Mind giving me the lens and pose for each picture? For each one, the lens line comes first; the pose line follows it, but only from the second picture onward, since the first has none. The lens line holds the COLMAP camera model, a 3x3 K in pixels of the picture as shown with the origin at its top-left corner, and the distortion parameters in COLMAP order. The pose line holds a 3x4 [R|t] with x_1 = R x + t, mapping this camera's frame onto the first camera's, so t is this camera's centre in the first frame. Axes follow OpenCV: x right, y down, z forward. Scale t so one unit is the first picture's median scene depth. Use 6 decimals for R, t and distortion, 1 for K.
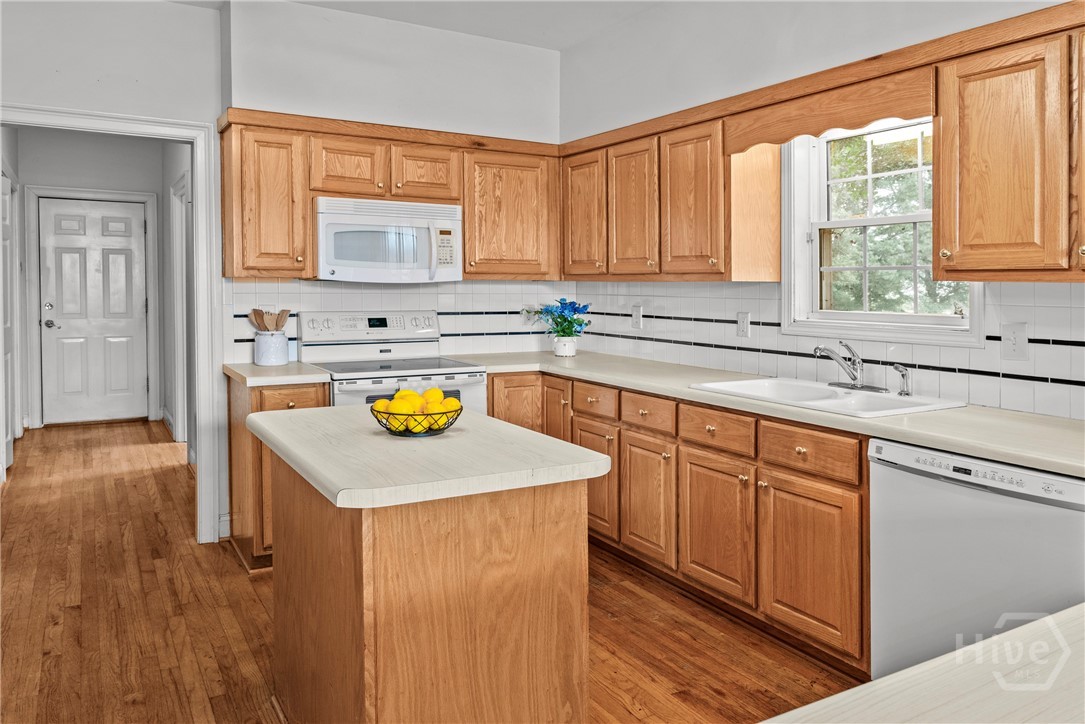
lens RADIAL K [[737.2, 0, 536.8], [0, 737.2, 320.8], [0, 0, 1]] dist [-0.002519, 0.000084]
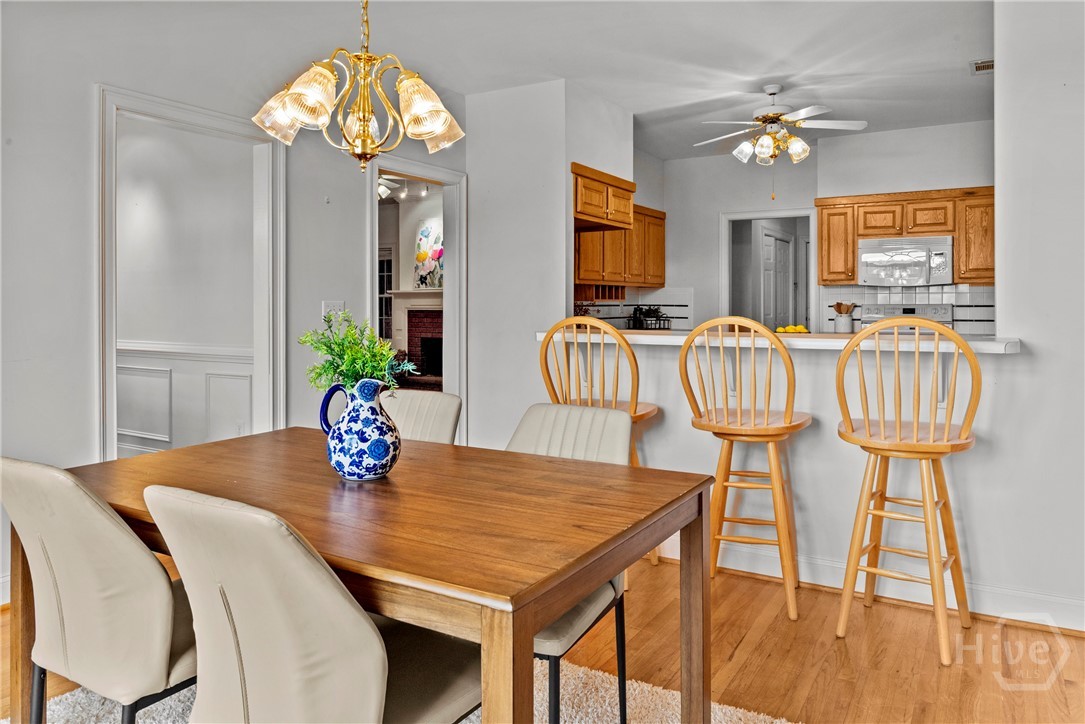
lens RADIAL K [[738.6, 0, 542.4], [0, 738.6, 304.7], [0, 0, 1]] dist [0.005956, 0.001223]
pose [[0.476984, -0.008892, -0.878867, 0.877151], [-0.036283, 0.998897, -0.029798, 0.070030], [0.878163, 0.046101, 0.476135, -0.514436]]
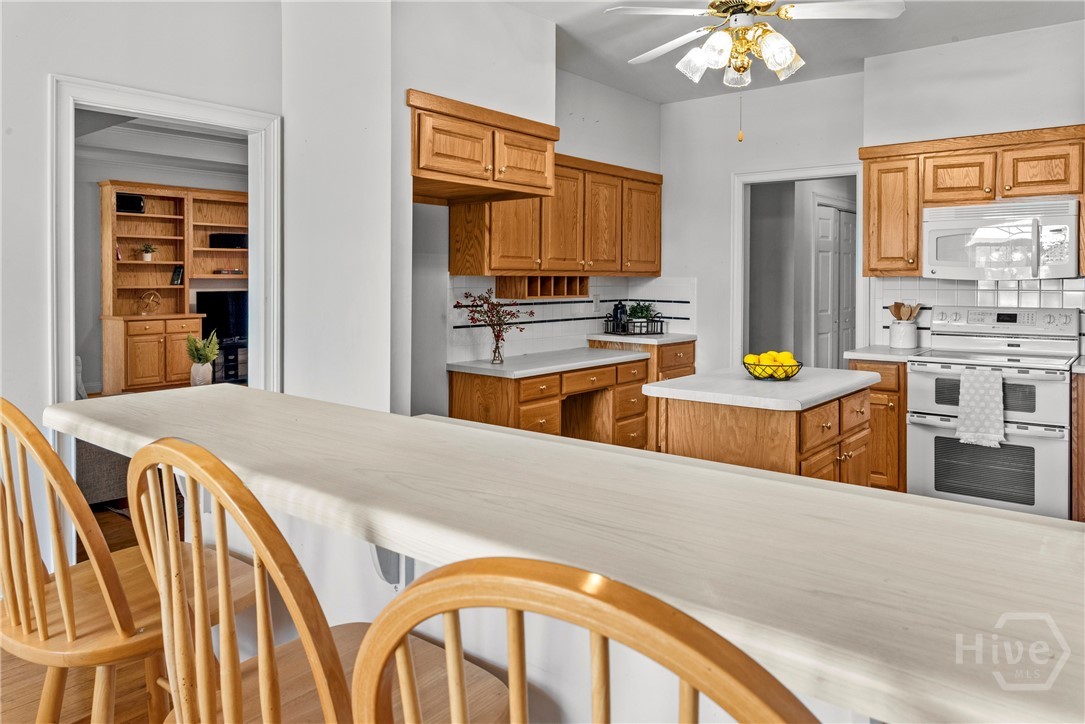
lens RADIAL K [[742.8, 0, 540.6], [0, 742.8, 286.5], [0, 0, 1]] dist [-0.001670, 0.000498]
pose [[0.338440, -0.000988, -0.940987, 0.584783], [-0.043827, 0.998898, -0.016812, 0.004990], [0.939967, 0.046930, 0.338024, 0.015458]]
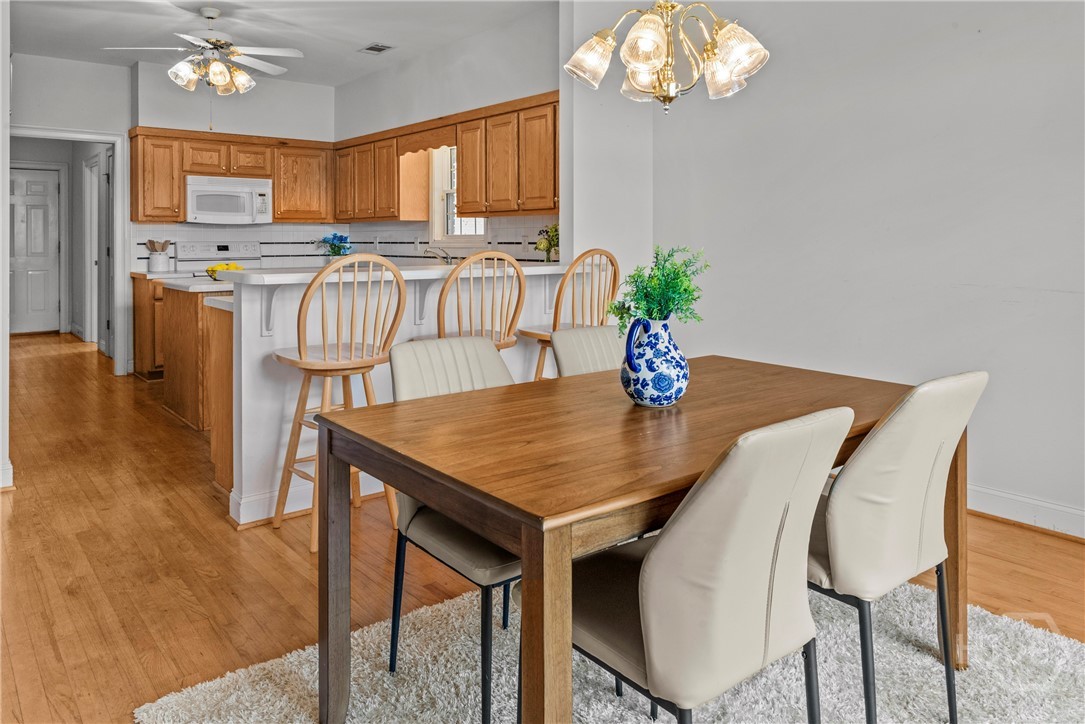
lens RADIAL K [[803.0, 0, 474.3], [0, 803.0, 243.8], [0, 0, 1]] dist [-0.003330, 0.000314]
pose [[0.998917, -0.006574, 0.046059, 0.287605], [0.008694, 0.998905, -0.045979, 0.086095], [-0.045706, 0.046330, 0.997880, -0.902536]]
